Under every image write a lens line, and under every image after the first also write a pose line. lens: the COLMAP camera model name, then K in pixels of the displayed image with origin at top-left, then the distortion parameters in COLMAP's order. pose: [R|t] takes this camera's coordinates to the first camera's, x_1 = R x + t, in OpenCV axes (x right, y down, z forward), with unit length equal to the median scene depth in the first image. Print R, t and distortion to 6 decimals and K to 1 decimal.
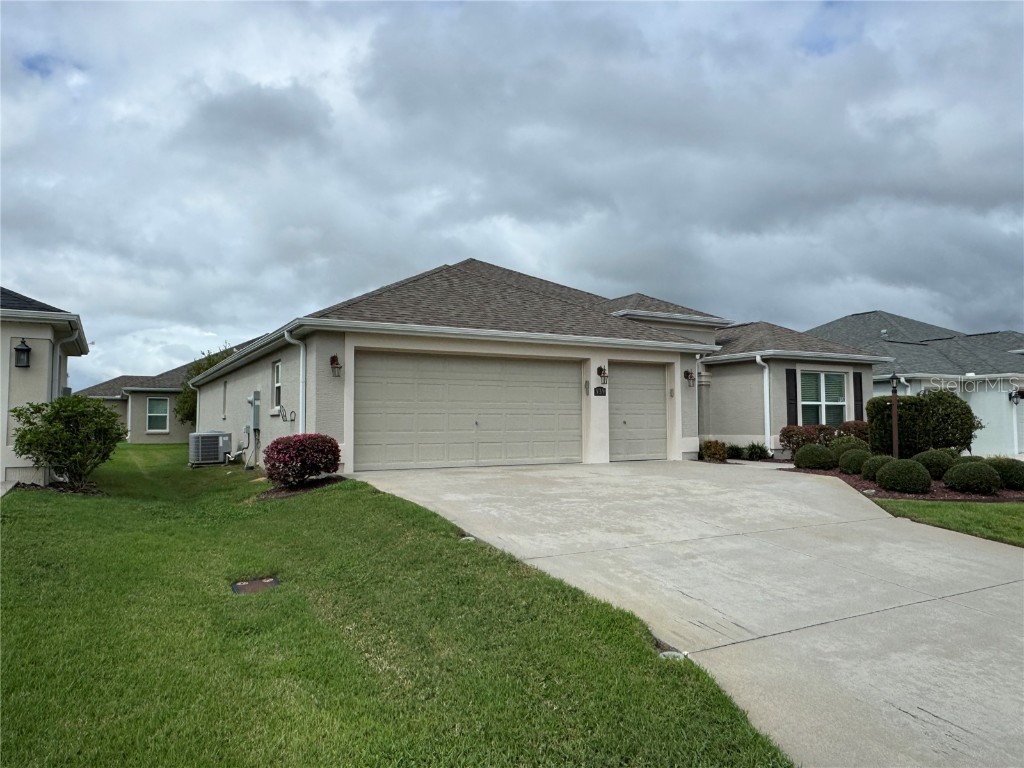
lens RADIAL K [[718.7, 0, 512.0], [0, 718.7, 384.0], [0, 0, 1]] dist [-0.004513, -0.000880]
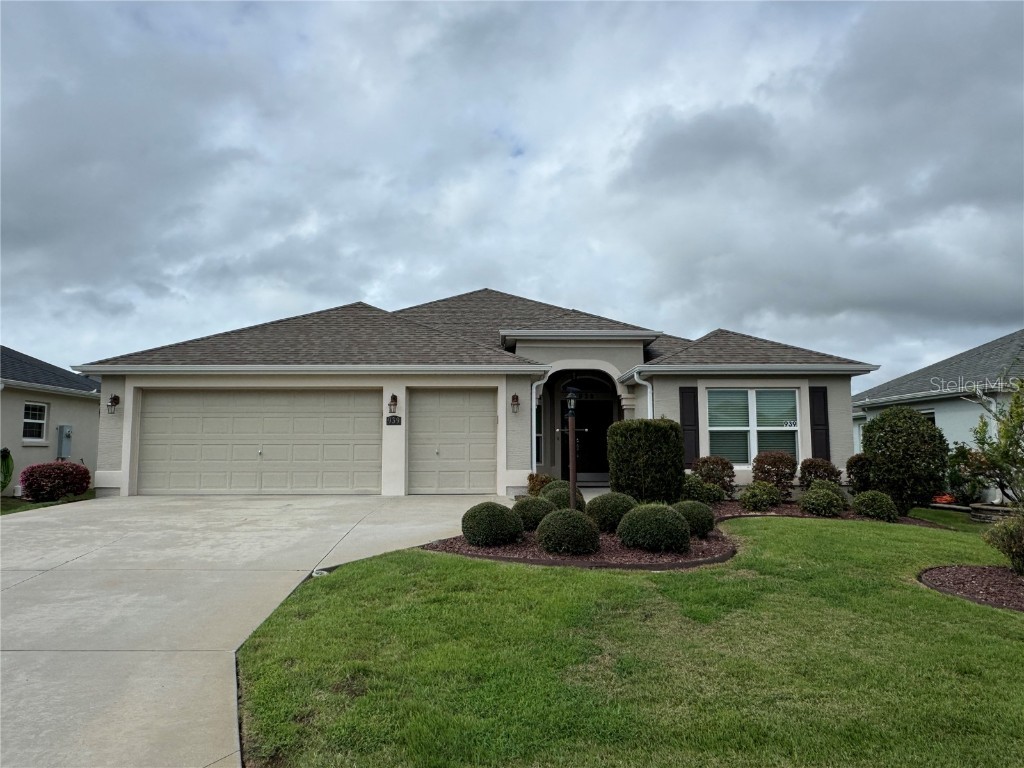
lens RADIAL K [[663.7, 0, 512.0], [0, 663.7, 384.0], [0, 0, 1]] dist [0.000724, 0.000362]
pose [[0.872160, -0.050908, -0.486564, 0.671523], [0.024999, 0.997909, -0.059598, 0.017982], [0.488581, 0.039815, 0.871610, 0.292280]]
